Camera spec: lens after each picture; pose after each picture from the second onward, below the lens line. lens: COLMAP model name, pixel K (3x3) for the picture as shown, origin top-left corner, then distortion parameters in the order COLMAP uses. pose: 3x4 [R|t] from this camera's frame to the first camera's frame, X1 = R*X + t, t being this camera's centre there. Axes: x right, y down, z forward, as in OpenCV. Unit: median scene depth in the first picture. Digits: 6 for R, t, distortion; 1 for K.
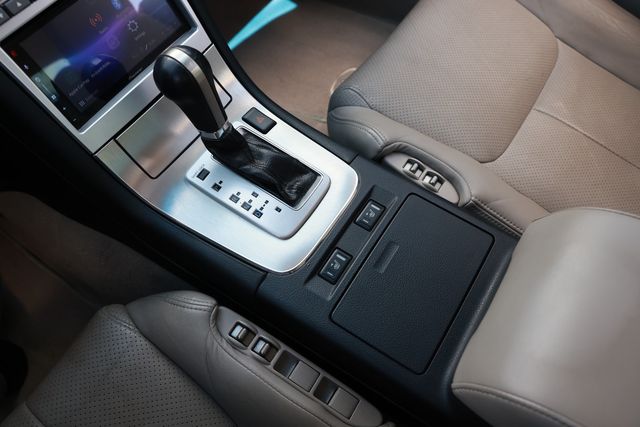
lens RADIAL K [[500.5, 0, 319.4], [0, 500.5, 211.1], [0, 0, 1]] dist [-0.121297, 0.112395]
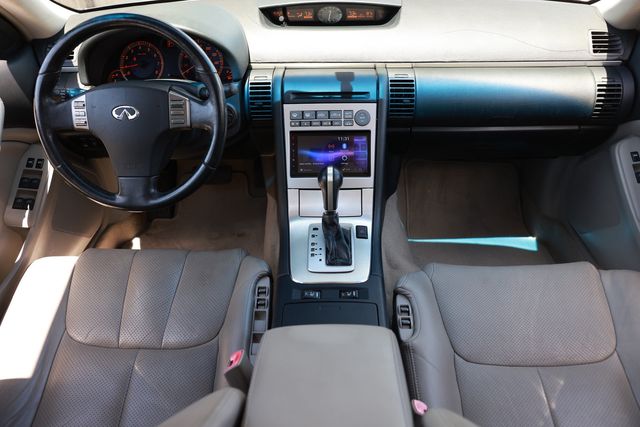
lens RADIAL K [[500.3, 0, 323.1], [0, 500.3, 210.1], [0, 0, 1]] dist [-0.121590, 0.113238]
pose [[0.532185, 0.489575, -0.690721, 1.127968], [-0.727357, 0.681917, -0.077078, 0.005975], [0.433279, 0.543420, 0.719002, -0.450586]]
